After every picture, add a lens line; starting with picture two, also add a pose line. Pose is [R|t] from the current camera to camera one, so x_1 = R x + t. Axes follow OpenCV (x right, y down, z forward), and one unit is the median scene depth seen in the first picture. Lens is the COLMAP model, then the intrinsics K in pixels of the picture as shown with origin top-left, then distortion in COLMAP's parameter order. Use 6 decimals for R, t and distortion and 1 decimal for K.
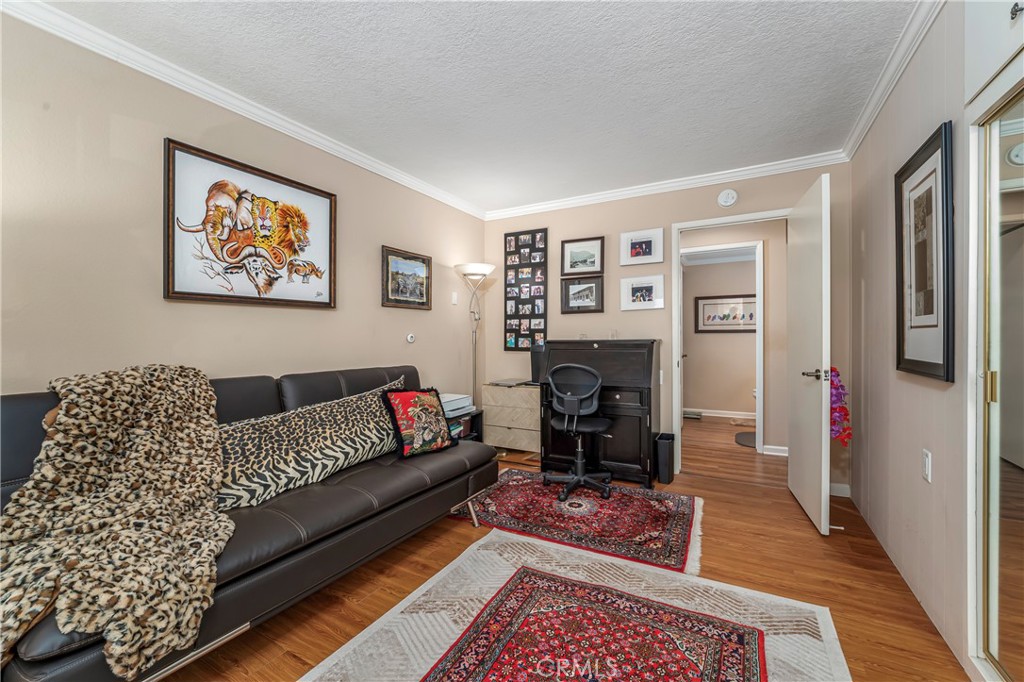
lens RADIAL K [[418.3, 0, 511.3], [0, 418.3, 334.8], [0, 0, 1]] dist [-0.012163, 0.000925]
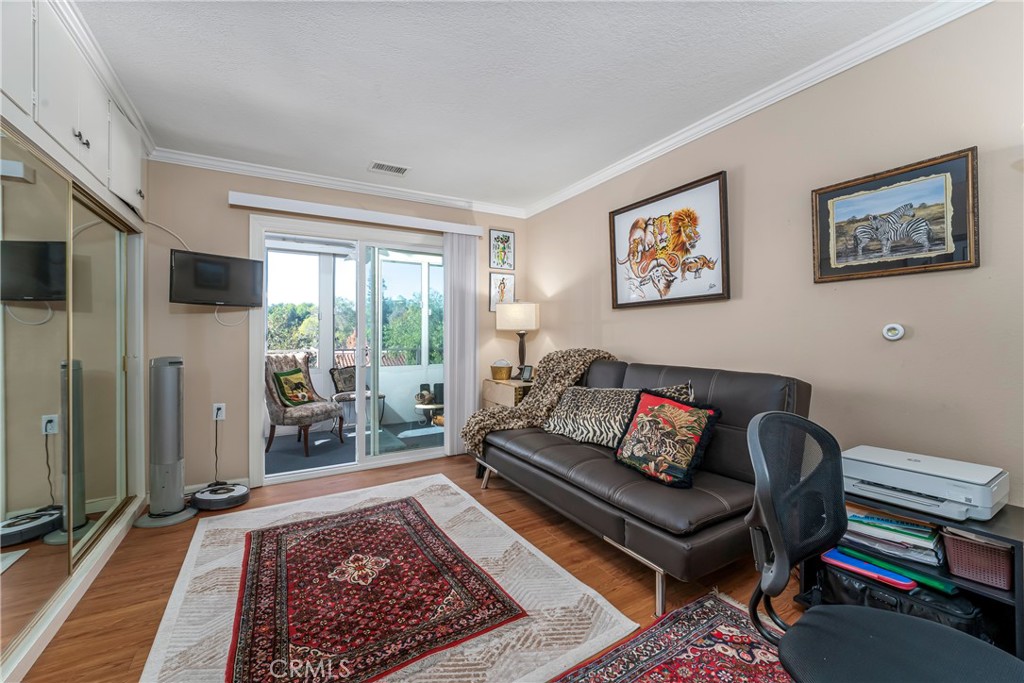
lens RADIAL K [[418.3, 0, 511.3], [0, 418.3, 335.3], [0, 0, 1]] dist [-0.012163, 0.000925]
pose [[-0.505783, 0.001884, -0.862659, 0.657275], [0.008740, 0.999957, -0.002941, 0.013036], [0.862616, -0.009027, -0.505778, 1.232393]]
